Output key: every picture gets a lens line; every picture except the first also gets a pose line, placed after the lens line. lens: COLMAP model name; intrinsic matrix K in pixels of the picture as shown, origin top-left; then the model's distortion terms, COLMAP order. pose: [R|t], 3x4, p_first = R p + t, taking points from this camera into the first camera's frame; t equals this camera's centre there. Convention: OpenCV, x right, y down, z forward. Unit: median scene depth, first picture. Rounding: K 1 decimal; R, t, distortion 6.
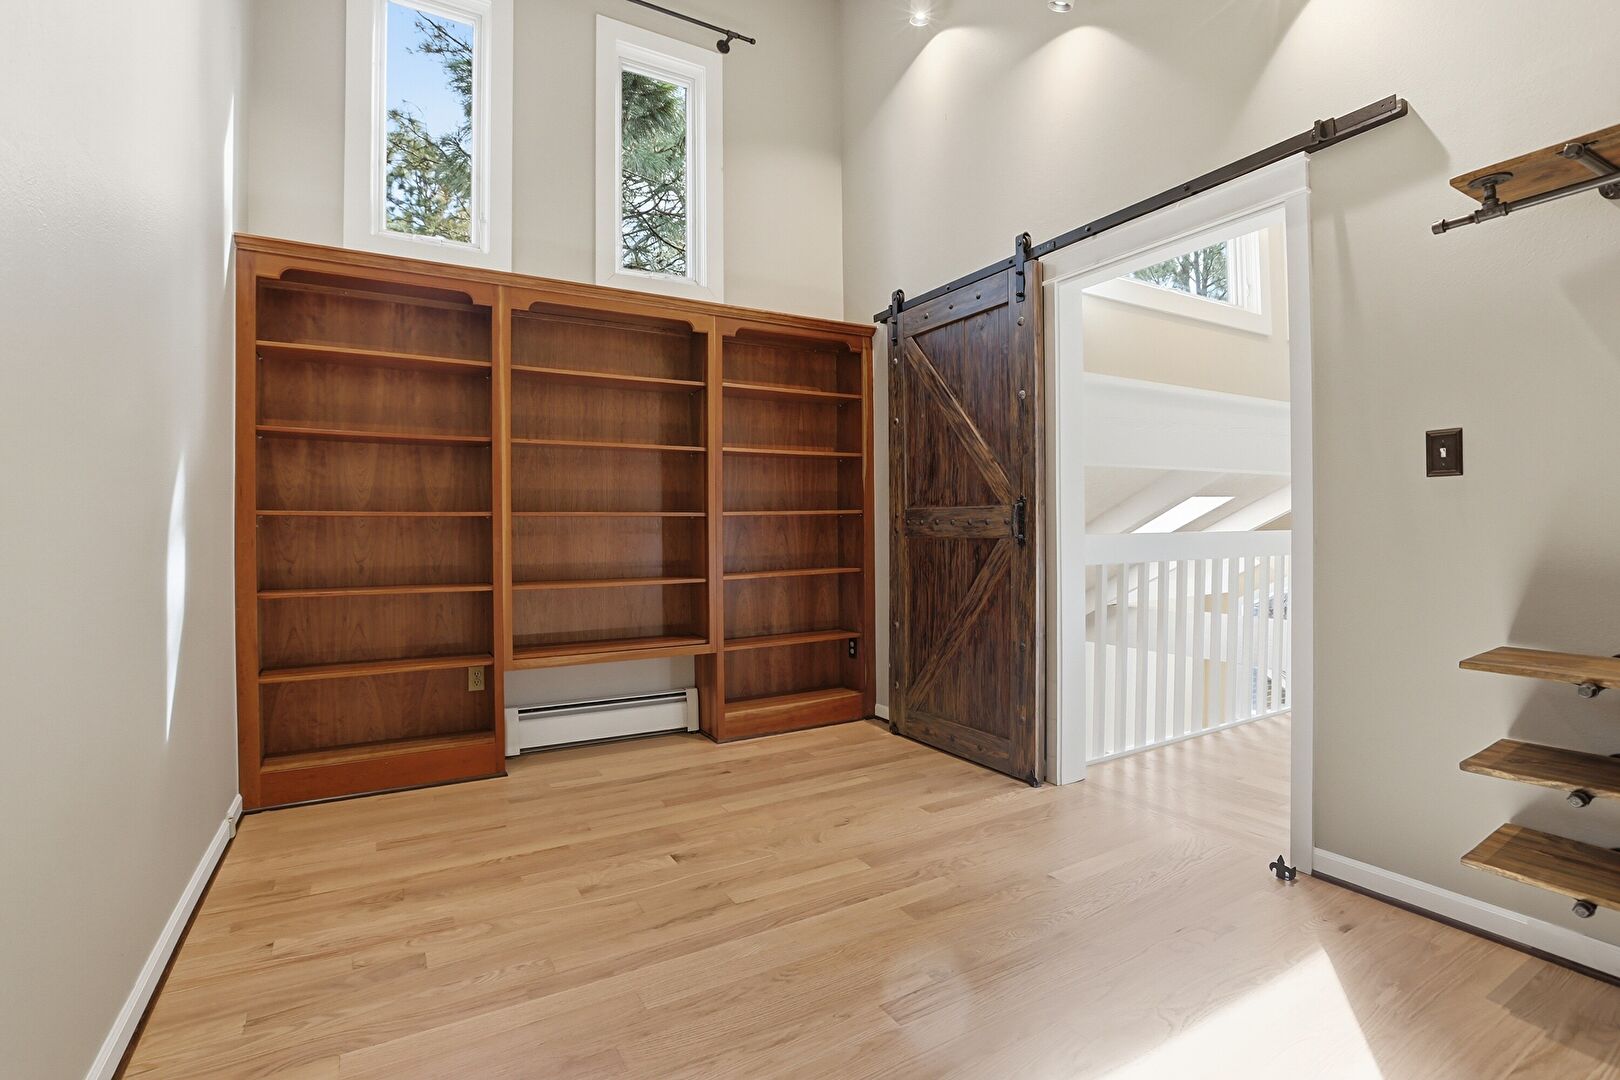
lens RADIAL K [[767.2, 0, 811.1], [0, 767.2, 540.6], [0, 0, 1]] dist [-0.005192, 0.000571]
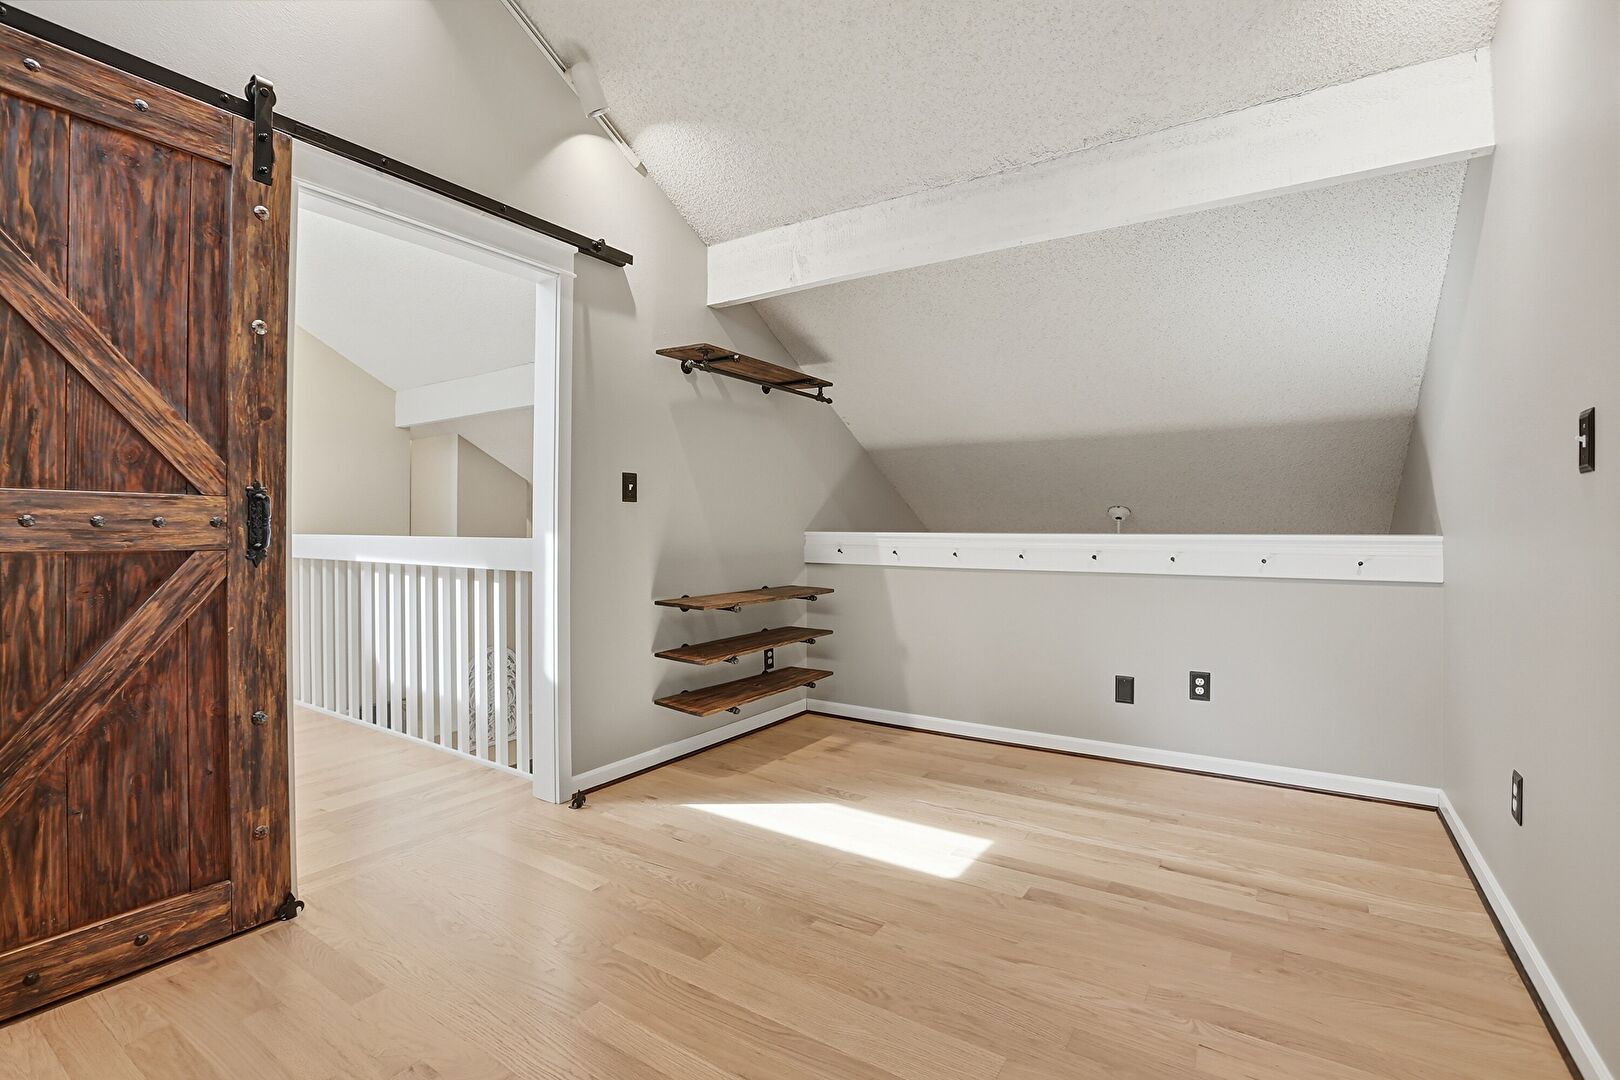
lens RADIAL K [[767.2, 0, 809.1], [0, 767.2, 531.3], [0, 0, 1]] dist [-0.005192, 0.000571]
pose [[-0.439792, 0.000194, 0.898100, -0.503182], [0.011123, 0.999924, 0.005231, -0.016221], [-0.898031, 0.012290, -0.439761, 0.864531]]
